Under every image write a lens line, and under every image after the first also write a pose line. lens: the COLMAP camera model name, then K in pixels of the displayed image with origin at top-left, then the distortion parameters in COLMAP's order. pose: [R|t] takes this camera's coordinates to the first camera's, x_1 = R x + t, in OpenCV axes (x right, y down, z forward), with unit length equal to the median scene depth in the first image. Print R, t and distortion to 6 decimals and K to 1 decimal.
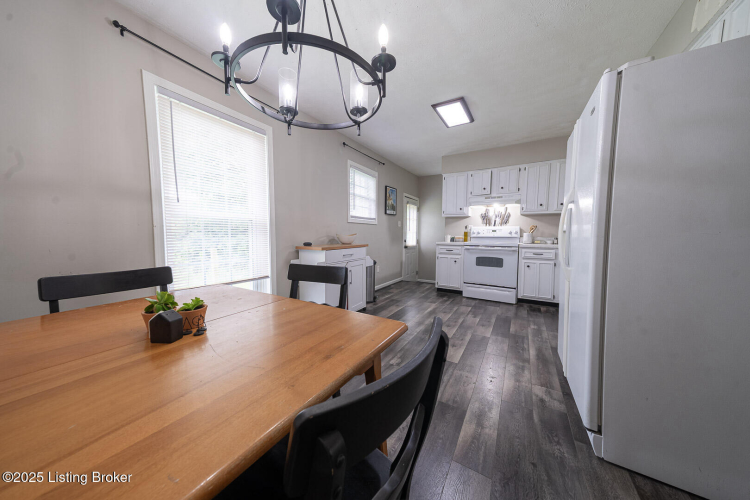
lens RADIAL K [[246.5, 0, 369.1], [0, 246.5, 247.1], [0, 0, 1]] dist [0.021215, 0.000064]
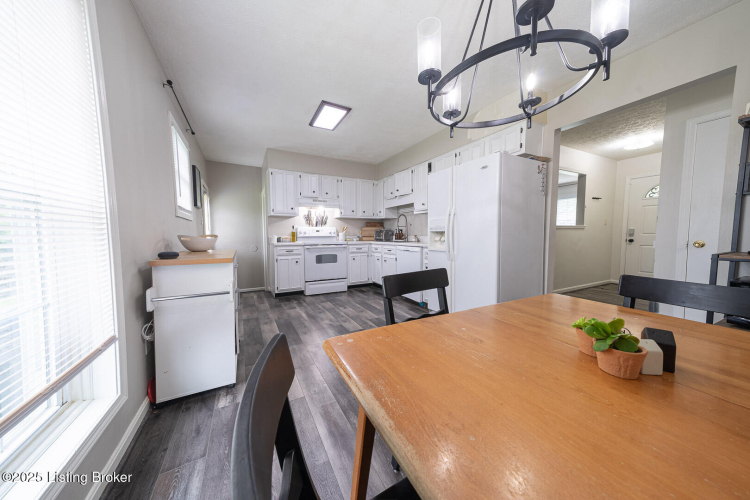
lens RADIAL K [[246.5, 0, 376.5], [0, 246.5, 248.8], [0, 0, 1]] dist [0.021215, 0.000064]
pose [[0.486381, -0.059624, 0.871710, -0.350074], [0.051768, 0.997883, 0.039370, -0.016599], [-0.872212, 0.025978, 0.488438, 0.244349]]
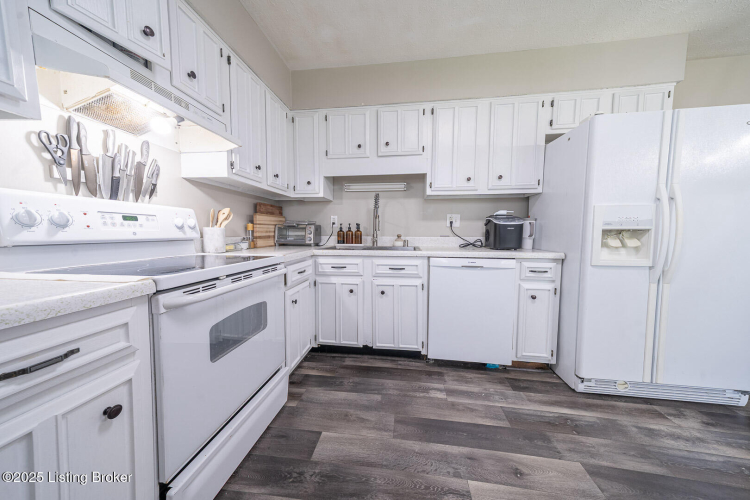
lens RADIAL K [[246.5, 0, 374.0], [0, 246.5, 247.8], [0, 0, 1]] dist [0.021215, 0.000064]
pose [[-0.415862, -0.066504, 0.906993, 0.152754], [0.040443, 0.994984, 0.091499, -0.050157], [-0.908528, 0.074733, -0.411087, 0.913535]]
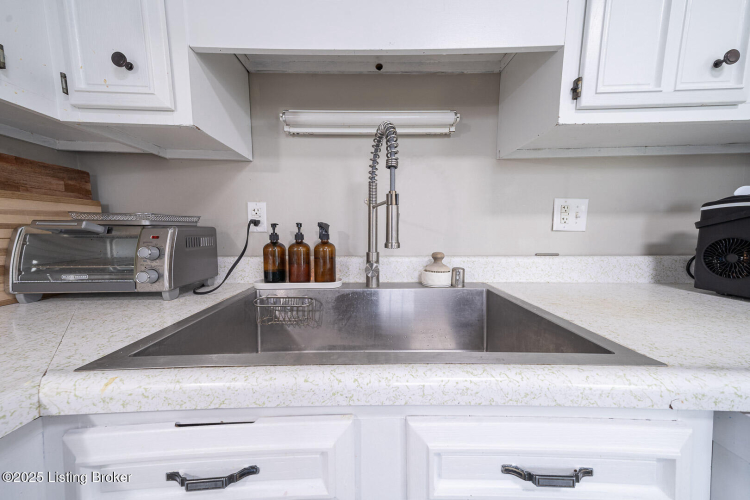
lens RADIAL K [[246.5, 0, 377.9], [0, 246.5, 254.1], [0, 0, 1]] dist [0.021215, 0.000064]
pose [[-0.536597, -0.072514, 0.840717, 0.509391], [0.041230, 0.992858, 0.111952, -0.051043], [-0.842831, 0.094735, -0.529775, 0.774148]]
